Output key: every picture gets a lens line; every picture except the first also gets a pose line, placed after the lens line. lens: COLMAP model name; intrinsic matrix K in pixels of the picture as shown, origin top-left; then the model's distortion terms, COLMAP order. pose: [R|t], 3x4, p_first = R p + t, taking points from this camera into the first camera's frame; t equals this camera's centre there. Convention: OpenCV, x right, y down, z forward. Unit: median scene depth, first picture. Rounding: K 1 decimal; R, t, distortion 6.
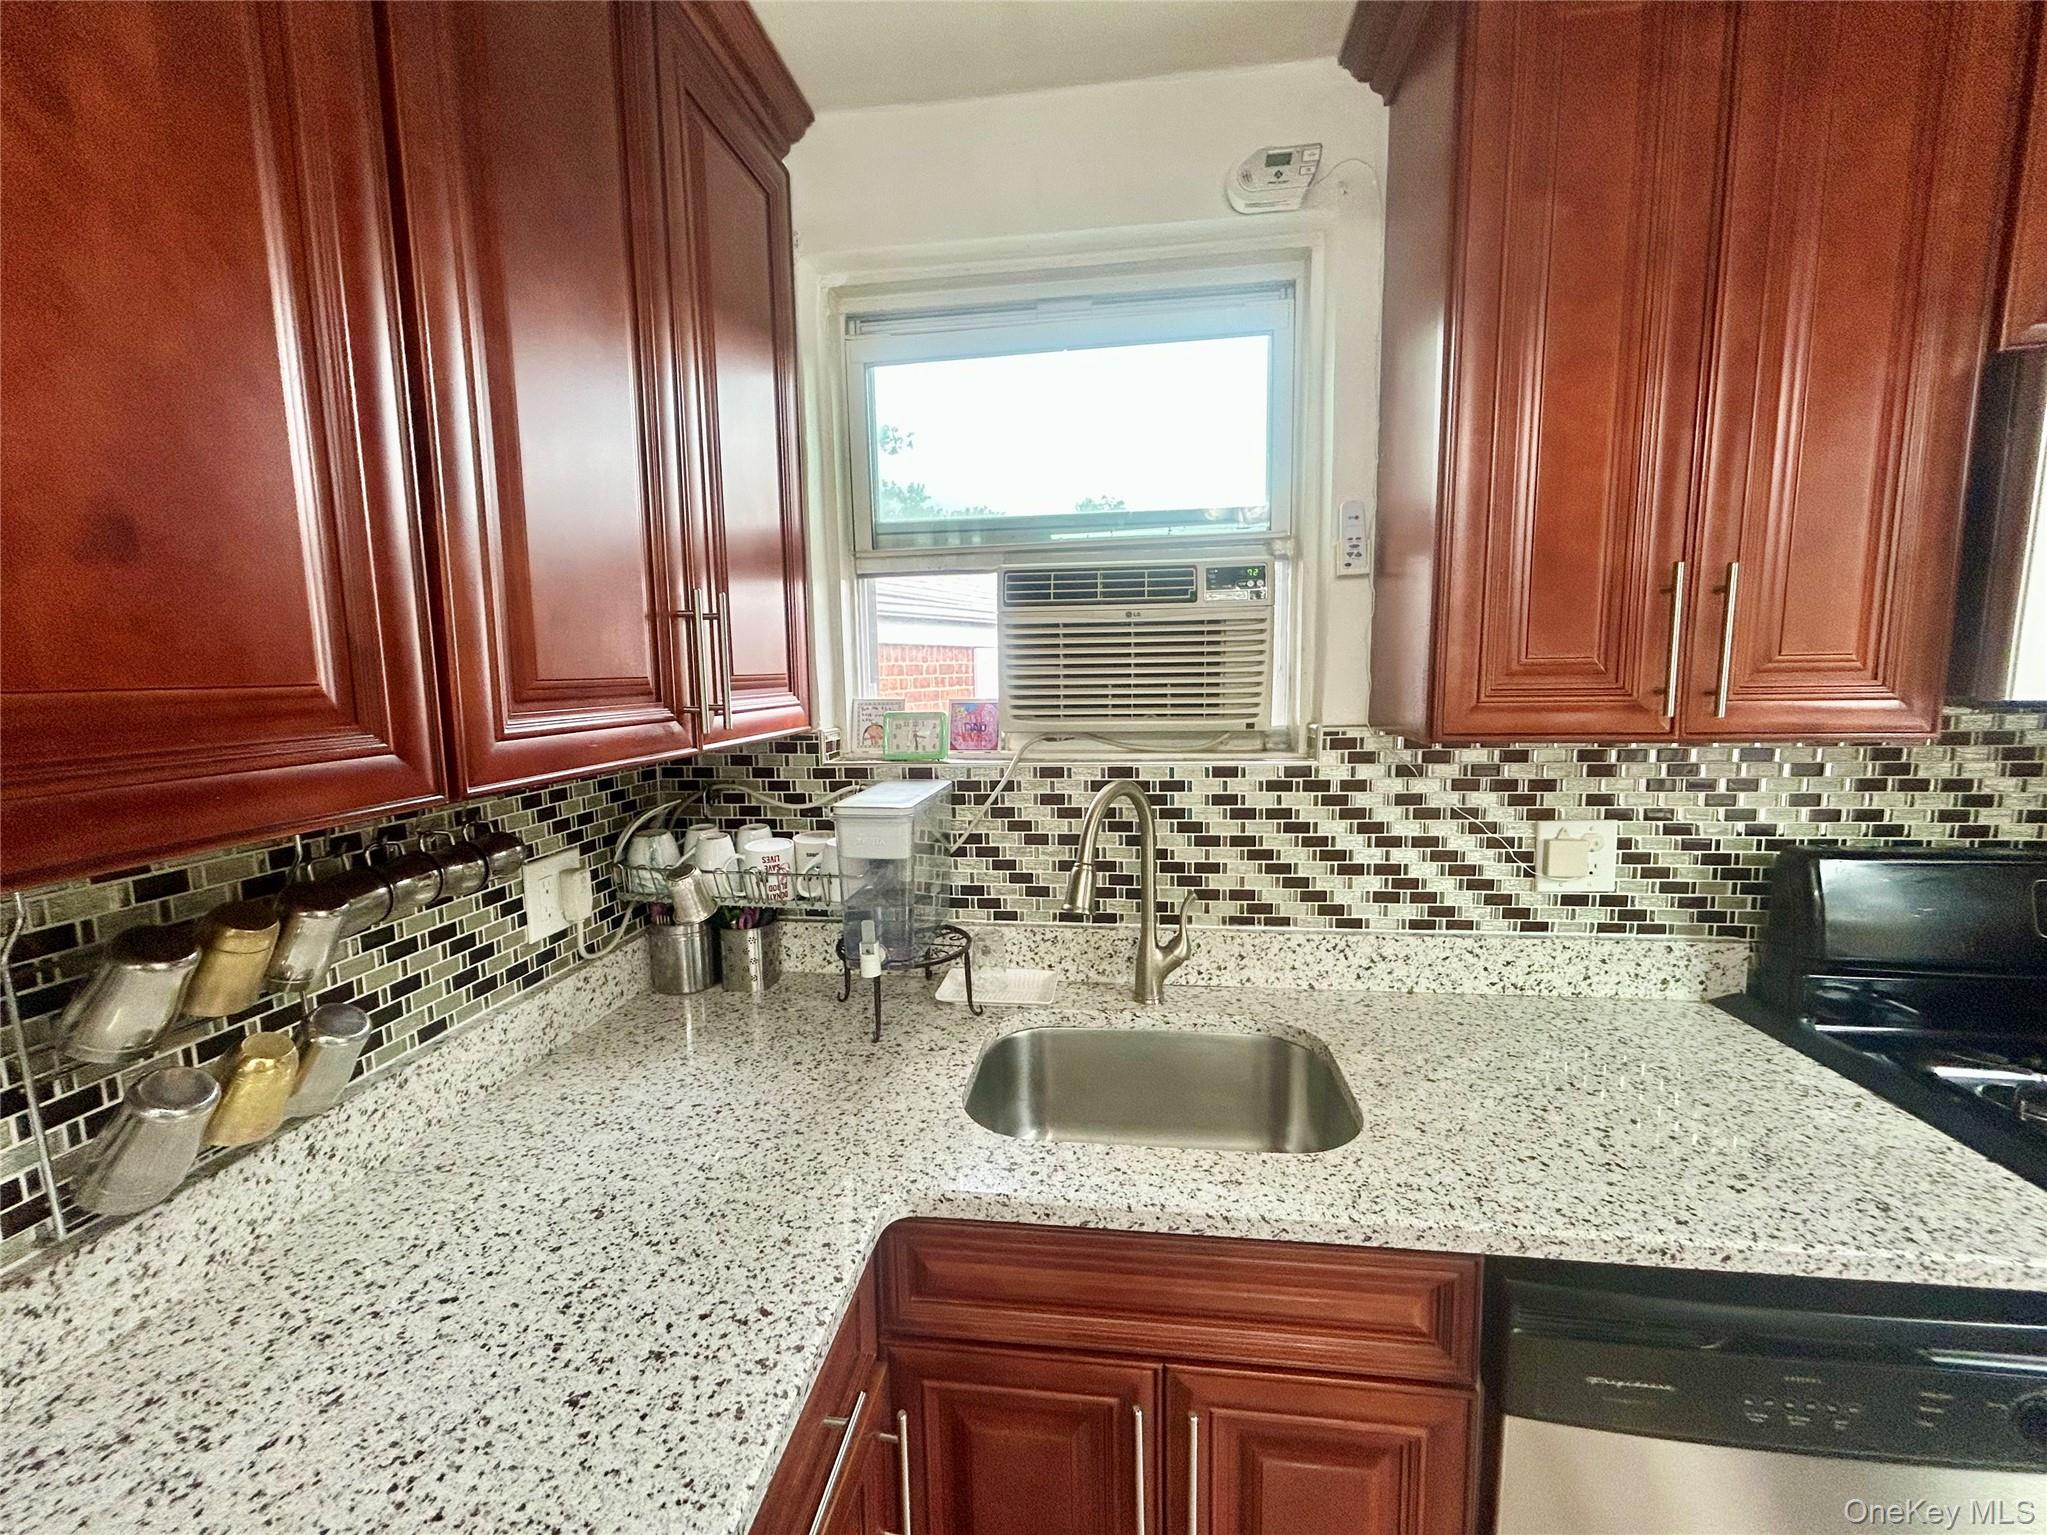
lens RADIAL K [[827.4, 0, 1021.9], [0, 827.4, 772.0], [0, 0, 1]] dist [0.001854, -0.000547]
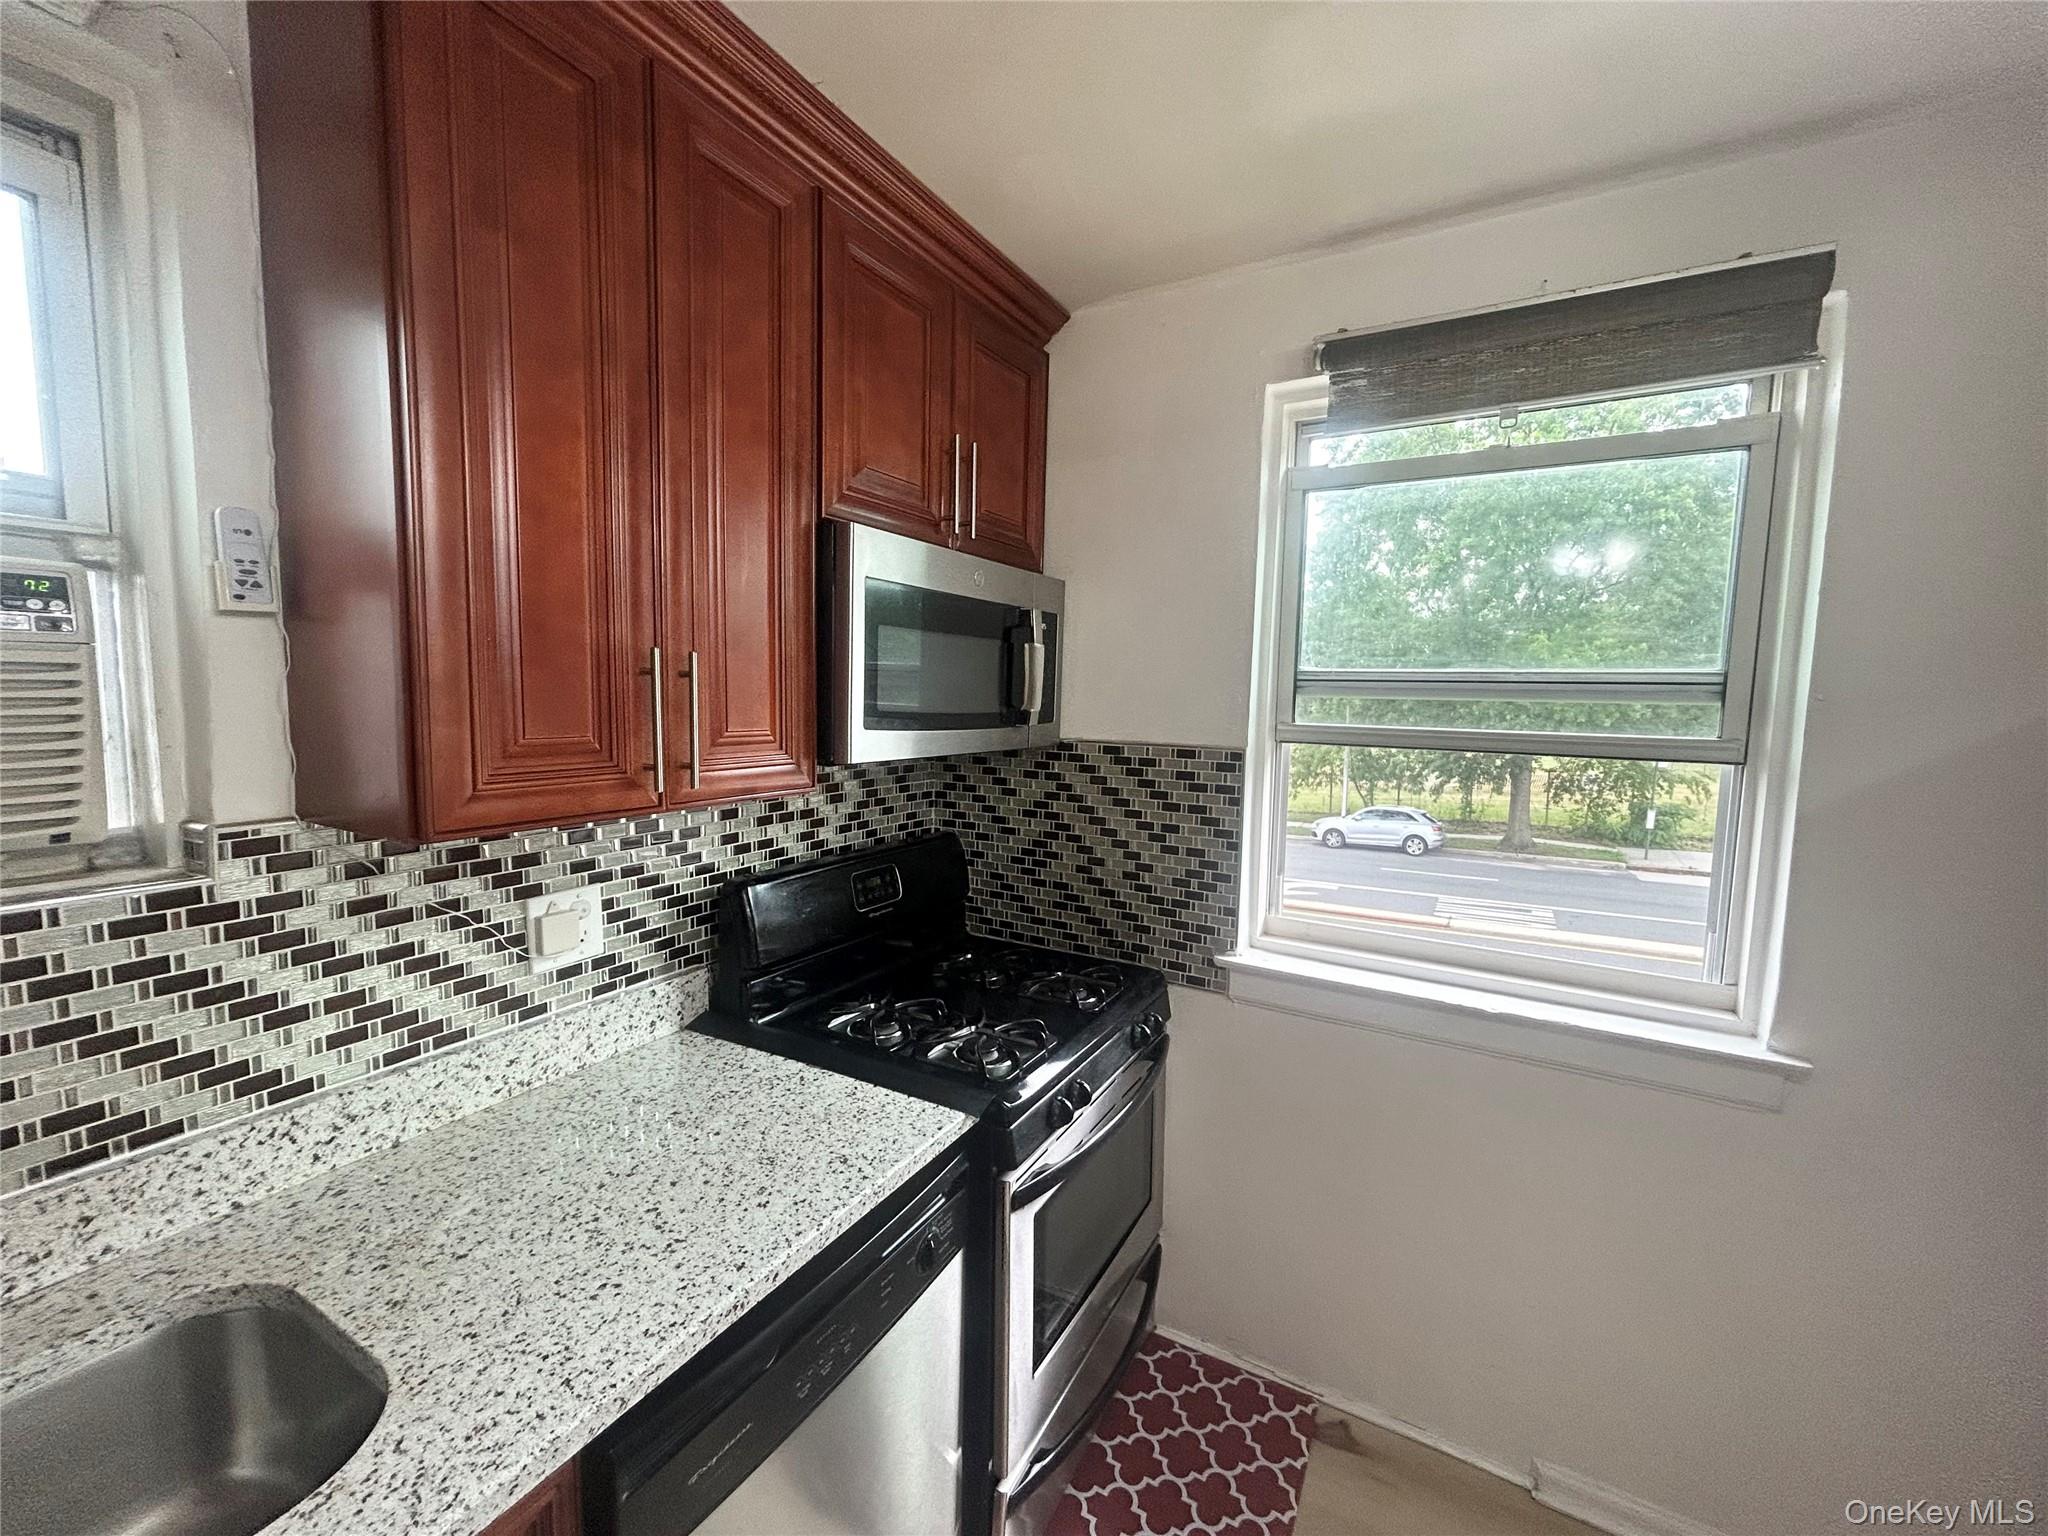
lens RADIAL K [[827.8, 0, 1022.4], [0, 827.8, 772.5], [0, 0, 1]] dist [0.001854, -0.000547]
pose [[0.377152, -0.063977, 0.923939, -0.014401], [0.089605, 0.995452, 0.032352, -0.062649], [-0.921806, 0.070588, 0.381170, 0.125496]]
